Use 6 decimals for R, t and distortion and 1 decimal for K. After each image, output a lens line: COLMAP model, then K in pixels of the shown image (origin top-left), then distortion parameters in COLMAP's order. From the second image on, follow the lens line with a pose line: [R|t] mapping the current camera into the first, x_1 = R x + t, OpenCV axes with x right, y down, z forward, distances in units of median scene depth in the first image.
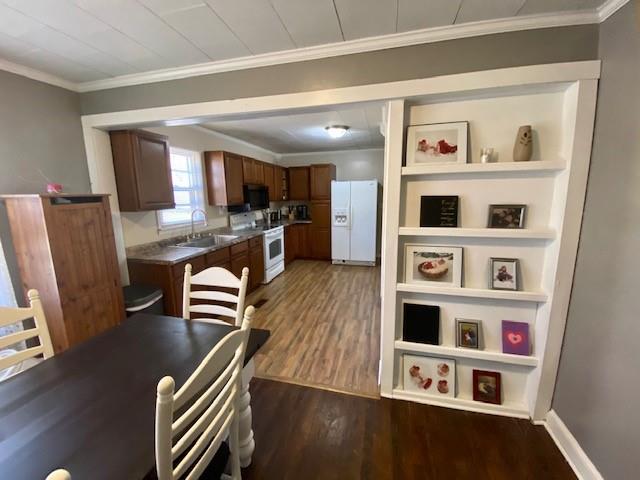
lens RADIAL K [[257.6, 0, 318.8], [0, 257.6, 237.4], [0, 0, 1]] dist [0.033295, -0.026832]
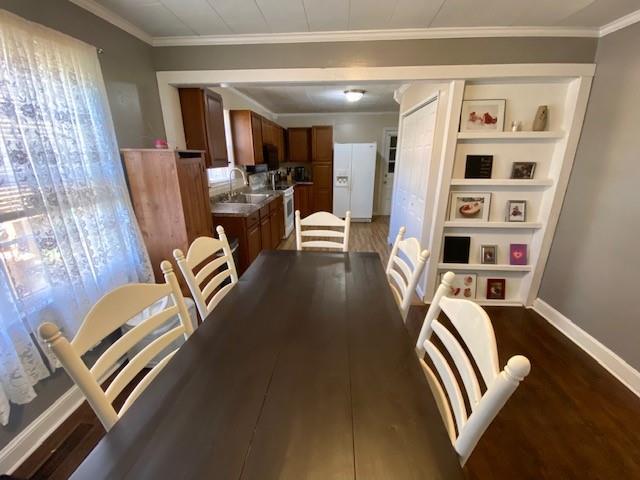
lens RADIAL K [[257.6, 0, 318.8], [0, 257.6, 237.4], [0, 0, 1]] dist [0.033295, -0.026832]
pose [[0.985147, -0.040205, 0.166942, -0.309098], [0.017848, 0.990912, 0.133320, 0.035094], [-0.170785, -0.128360, 0.976912, -0.125434]]
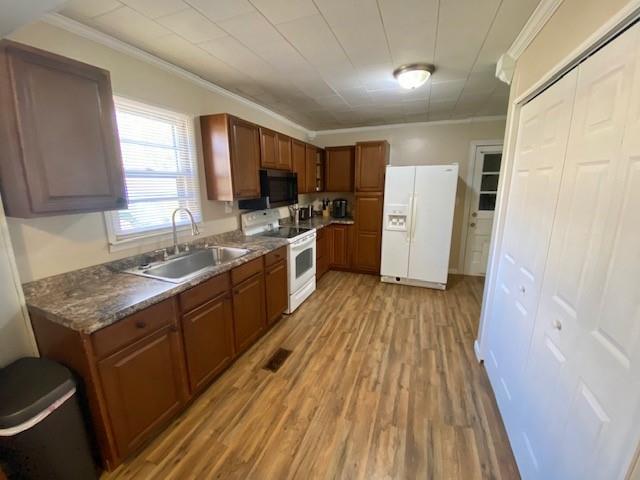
lens RADIAL K [[257.6, 0, 318.8], [0, 257.6, 237.4], [0, 0, 1]] dist [0.033295, -0.026832]
pose [[0.993201, 0.032403, -0.111813, -0.070943], [-0.028250, 0.998858, 0.038526, -0.069371], [0.112933, -0.035105, 0.992982, 0.412172]]
